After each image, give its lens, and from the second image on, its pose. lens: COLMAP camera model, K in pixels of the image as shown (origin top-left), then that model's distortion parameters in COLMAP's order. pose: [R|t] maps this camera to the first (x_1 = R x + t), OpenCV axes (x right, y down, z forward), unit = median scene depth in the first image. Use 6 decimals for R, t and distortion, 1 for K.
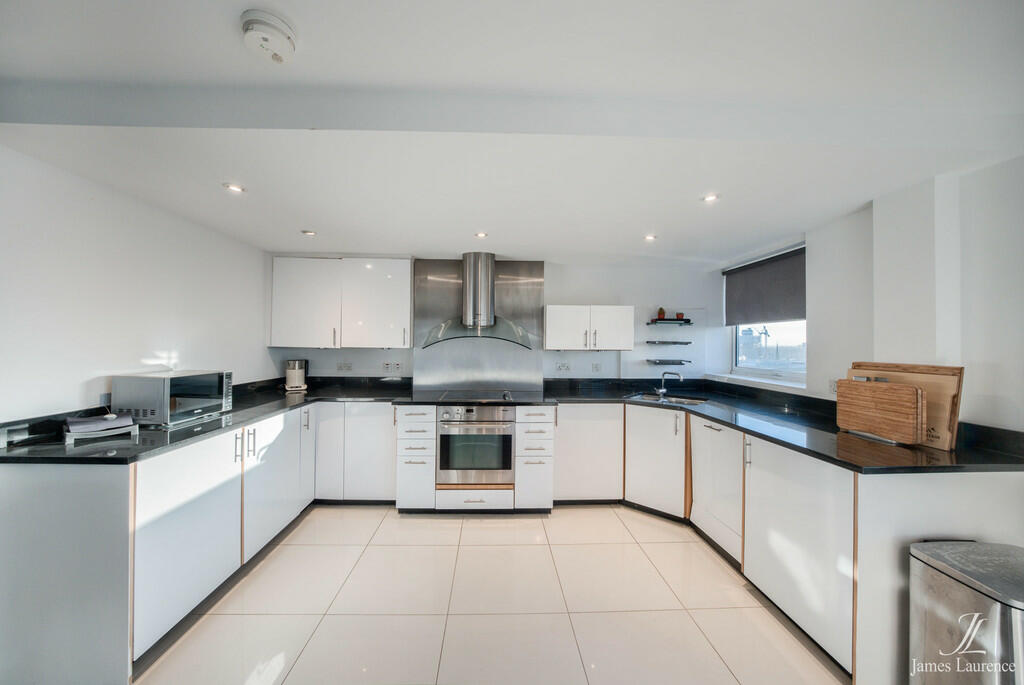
lens RADIAL K [[354.6, 0, 498.4], [0, 354.6, 341.6], [0, 0, 1]] dist [-0.005206, 0.000238]
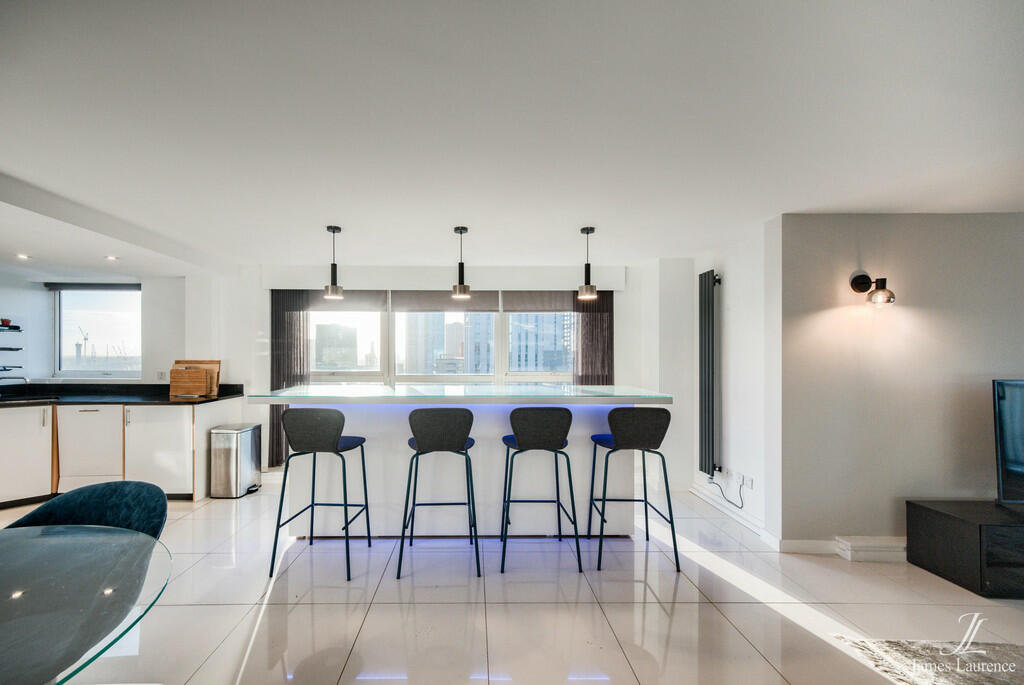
lens RADIAL K [[443.7, 0, 487.0], [0, 443.7, 359.0], [0, 0, 1]] dist [0.017268, -0.000189]
pose [[0.010782, -0.012707, 0.999861, -0.826171], [-0.009212, 0.999876, 0.012806, 0.003093], [-0.999899, -0.009349, 0.010664, -0.417249]]
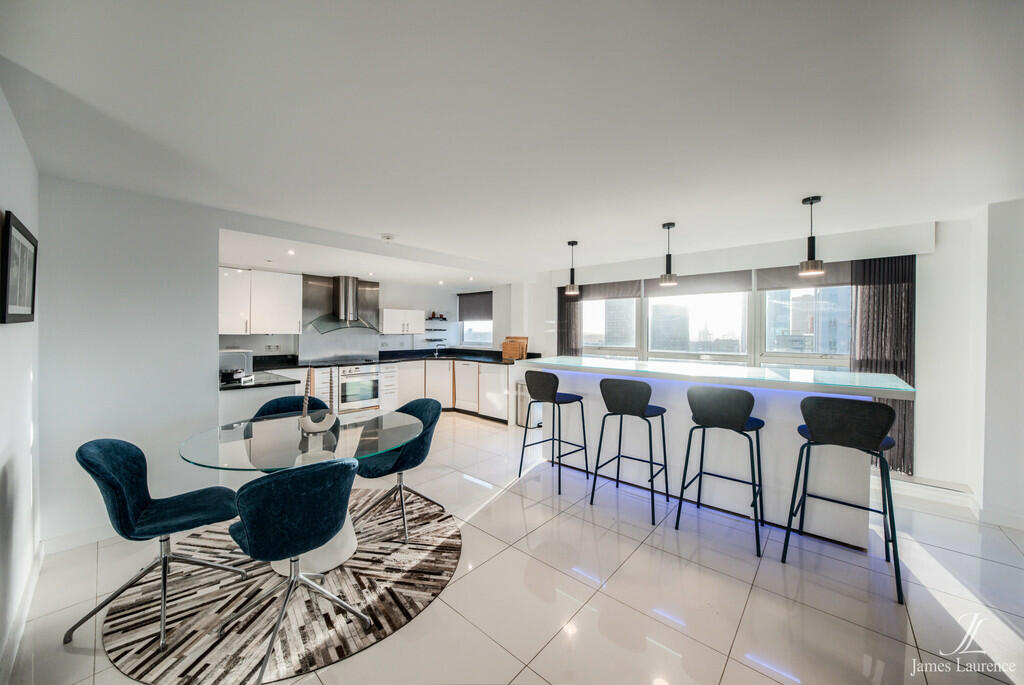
lens RADIAL K [[387.6, 0, 484.7], [0, 387.6, 332.7], [0, 0, 1]] dist [-0.020626, 0.001621]
pose [[0.722517, -0.007807, 0.691309, -0.851540], [-0.003204, 0.999888, 0.014641, -0.013936], [-0.691346, -0.012794, 0.722411, -0.760250]]
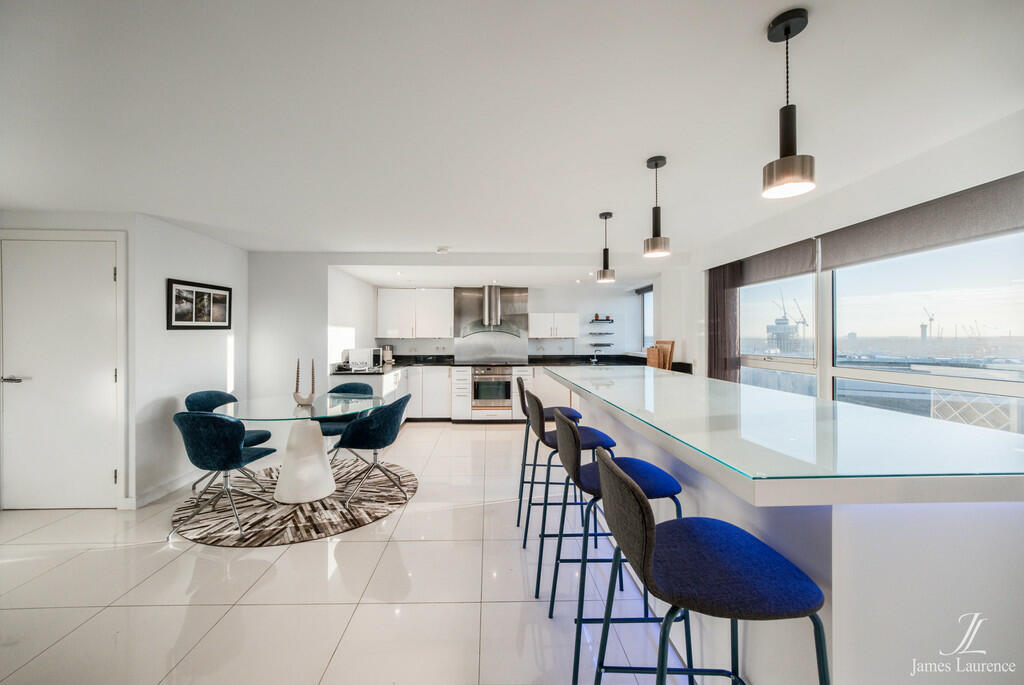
lens RADIAL K [[397.2, 0, 475.9], [0, 397.2, 336.5], [0, 0, 1]] dist [-0.007727, 0.000029]
pose [[0.998273, -0.009475, -0.057984, -0.019612], [0.009728, 0.999944, 0.004089, 0.004546], [0.057942, -0.004646, 0.998309, -1.052147]]
